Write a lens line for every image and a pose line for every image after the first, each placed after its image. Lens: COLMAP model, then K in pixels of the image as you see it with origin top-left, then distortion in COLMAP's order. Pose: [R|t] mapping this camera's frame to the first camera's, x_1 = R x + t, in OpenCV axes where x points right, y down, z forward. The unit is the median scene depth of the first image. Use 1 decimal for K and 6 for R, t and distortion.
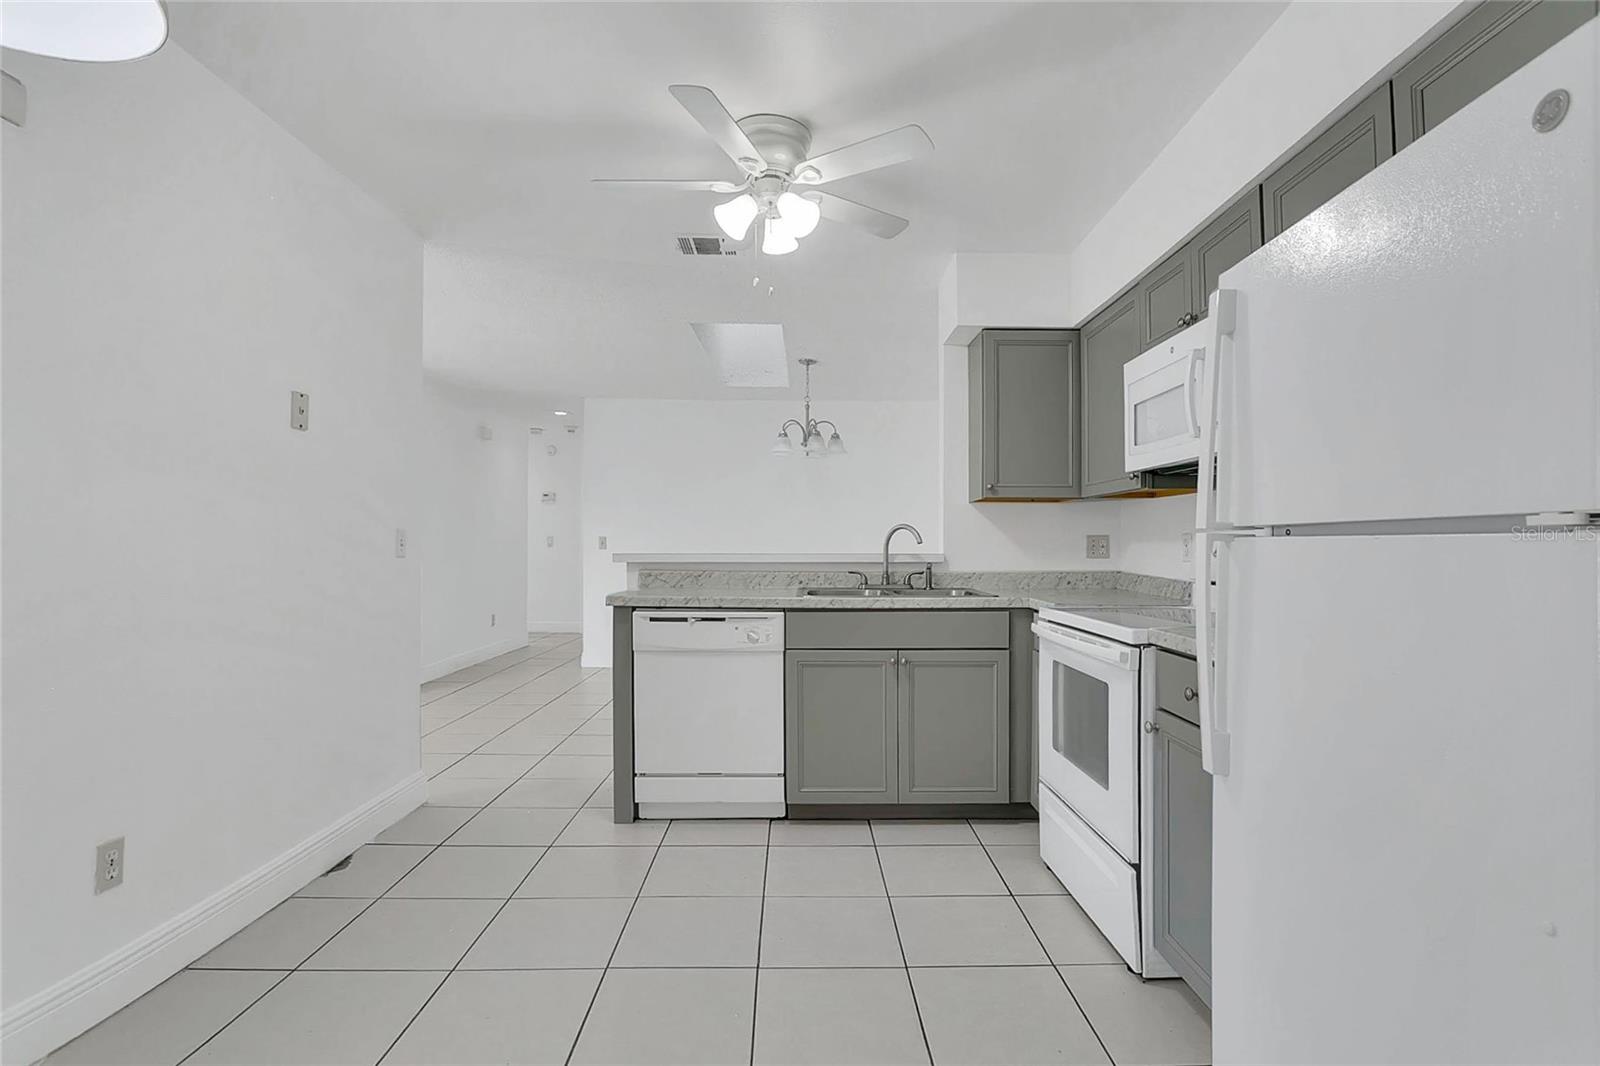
lens RADIAL K [[780.3, 0, 799.9], [0, 780.3, 531.8], [0, 0, 1]] dist [-0.000602, 0.000842]
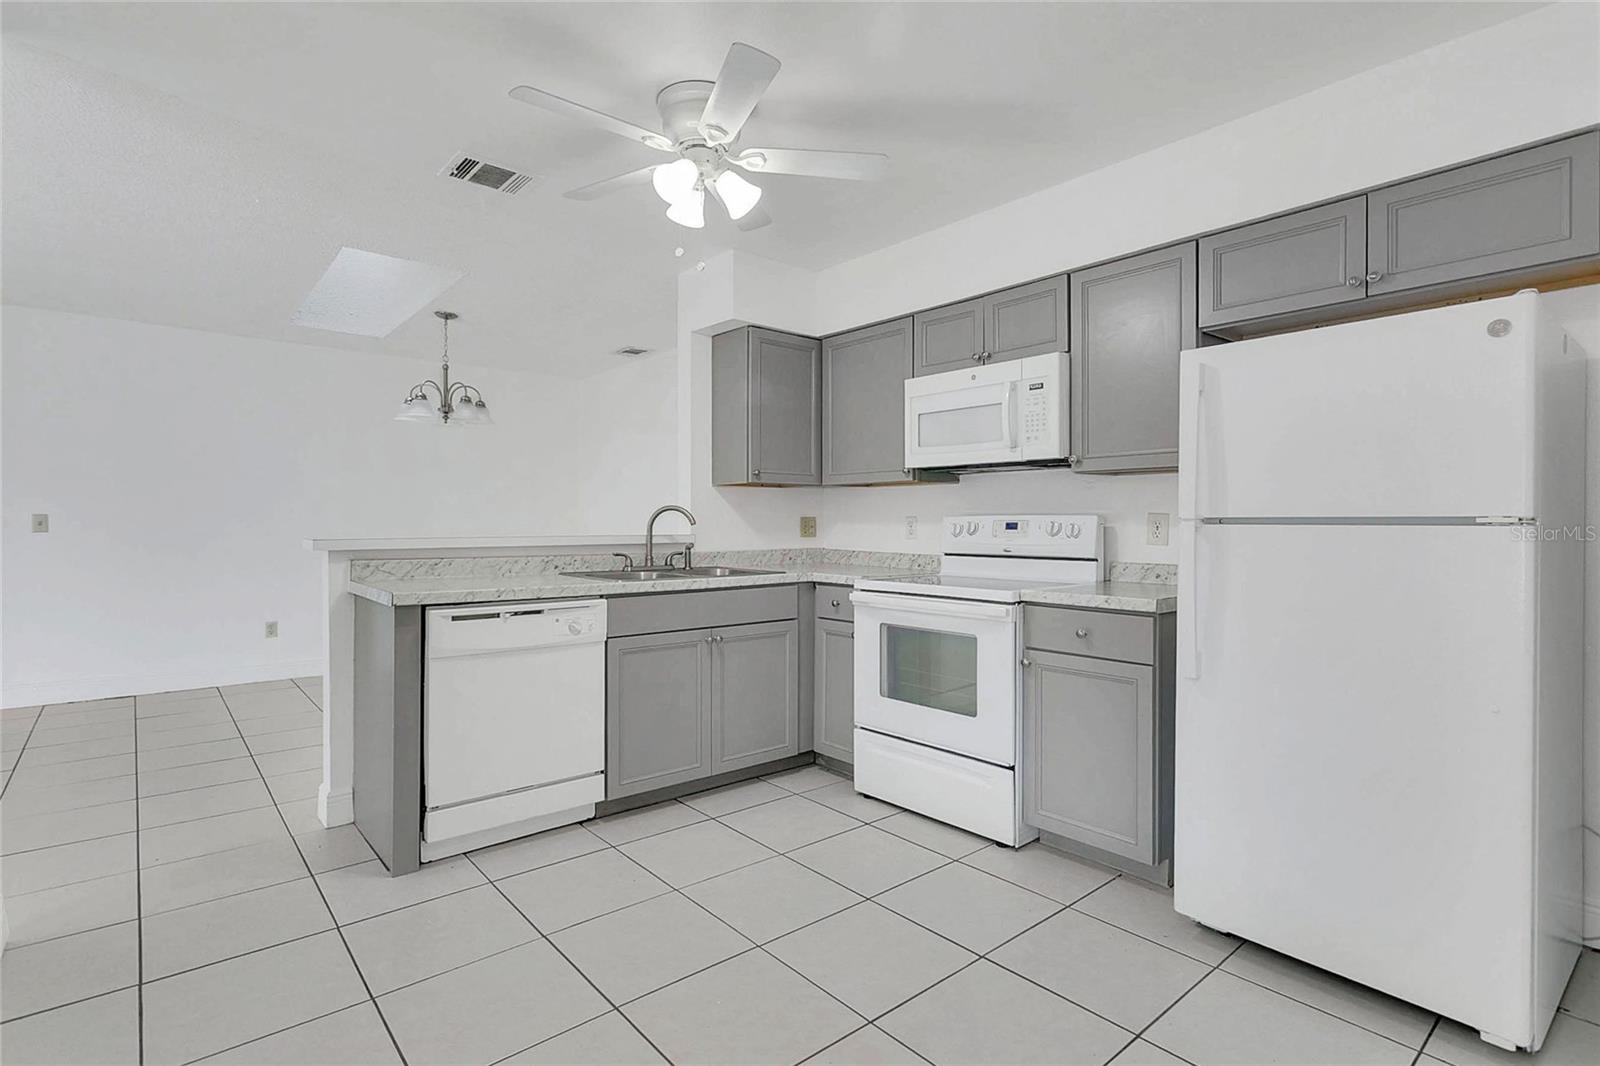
lens RADIAL K [[780.3, 0, 796.3], [0, 780.3, 527.7], [0, 0, 1]] dist [-0.000602, 0.000842]
pose [[0.768704, -0.005493, 0.639581, -0.439207], [-0.010019, 0.999737, 0.020627, -0.004400], [-0.639526, -0.022264, 0.768447, 0.134410]]
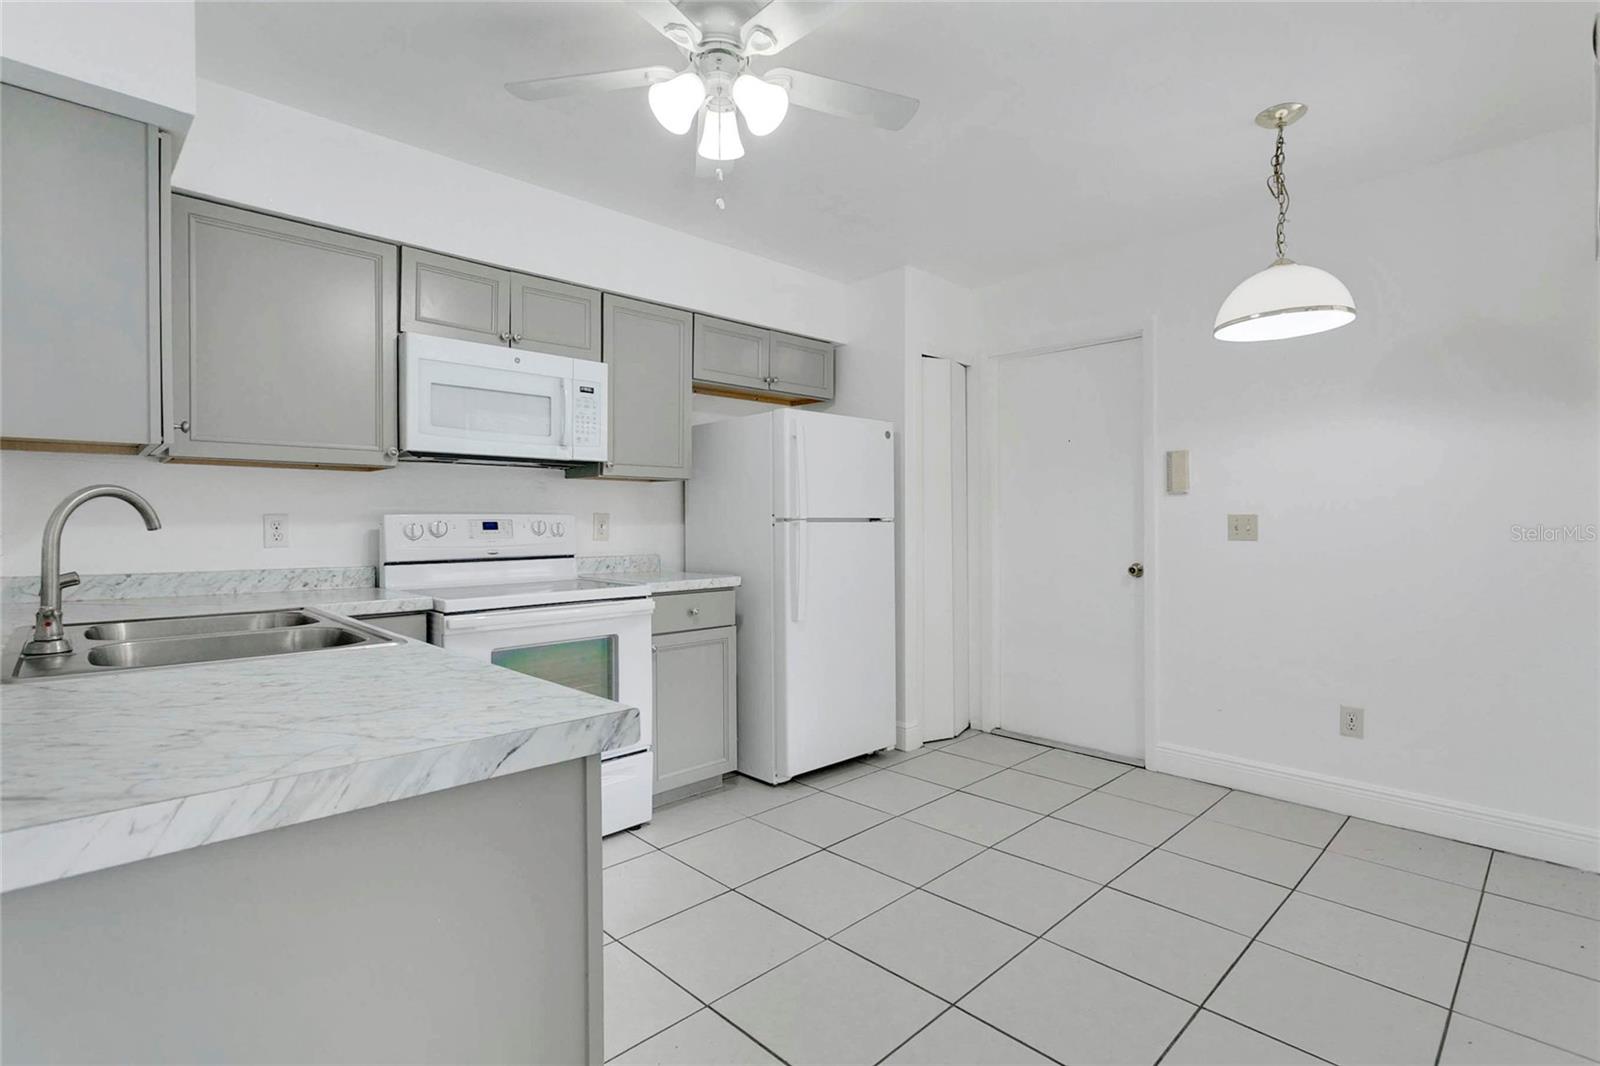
lens RADIAL K [[780.3, 0, 802.8], [0, 780.3, 523.3], [0, 0, 1]] dist [-0.000602, 0.000842]
pose [[-0.690711, 0.000678, 0.723131, -0.500296], [-0.008743, 0.999919, -0.009289, 0.014039], [-0.723078, -0.012738, -0.690649, 1.113481]]
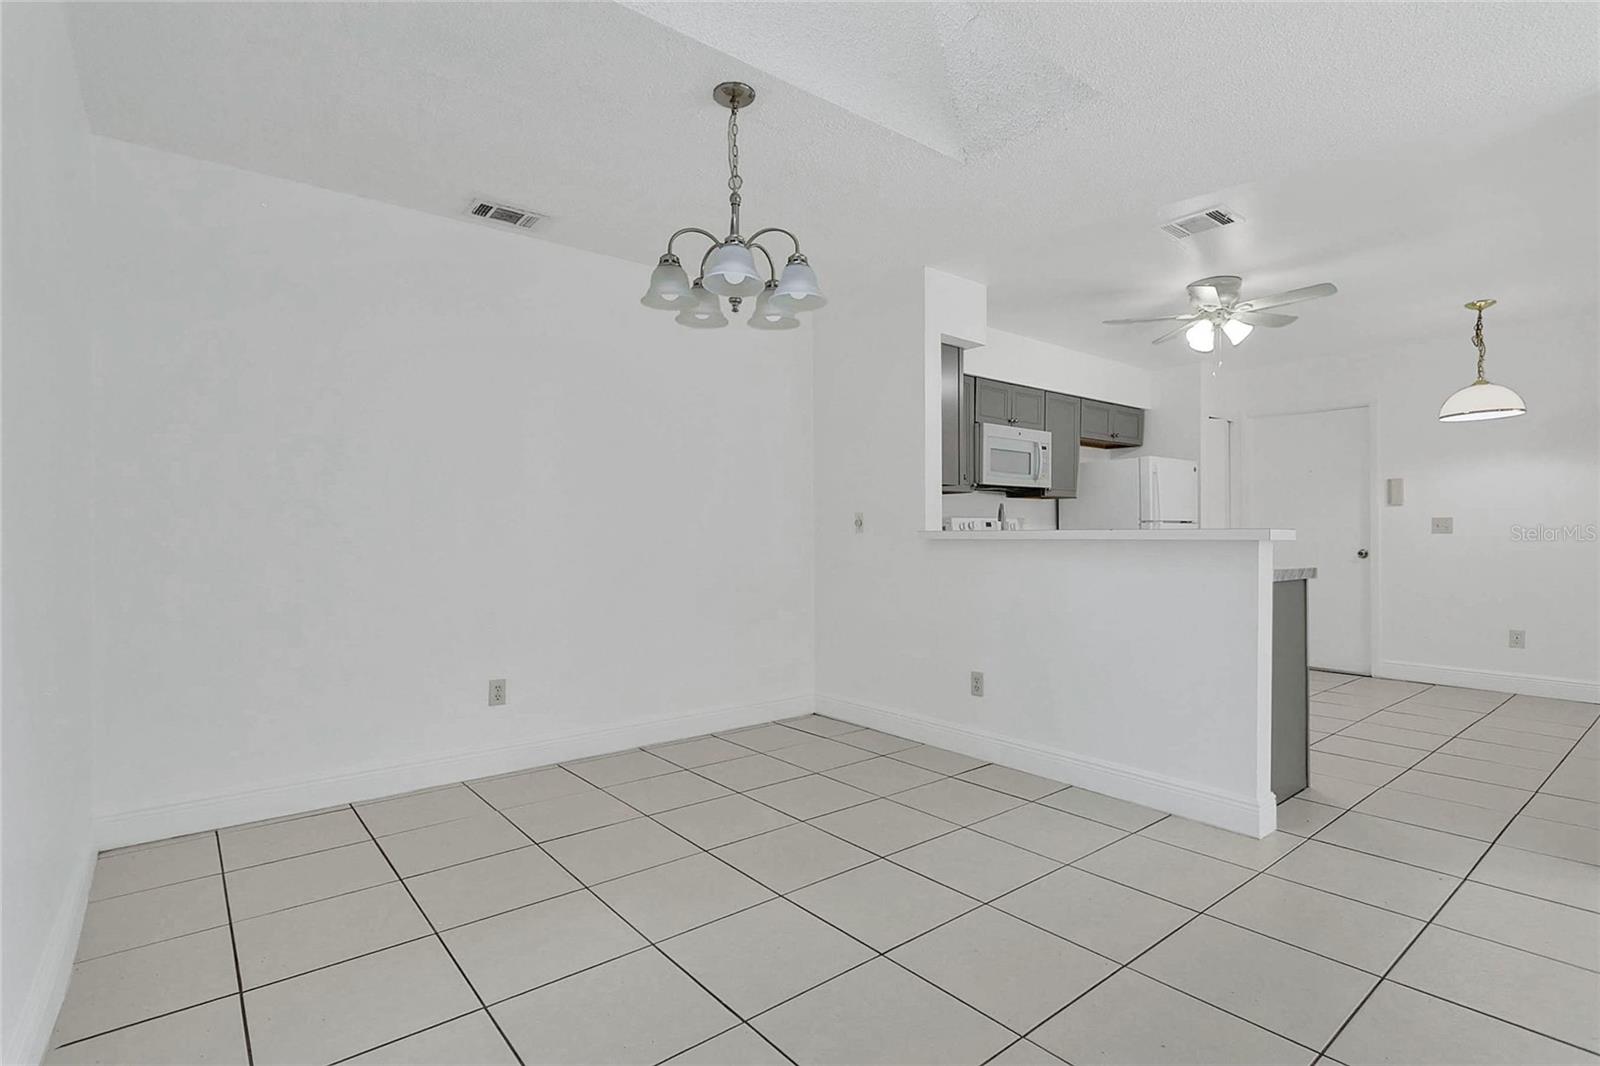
lens RADIAL K [[780.3, 0, 790.5], [0, 780.3, 539.3], [0, 0, 1]] dist [-0.000602, 0.000842]
pose [[-0.610129, 0.003274, 0.792296, -0.629608], [-0.009273, 0.999893, -0.011272, 0.065497], [-0.792248, -0.014224, -0.610033, 2.093738]]
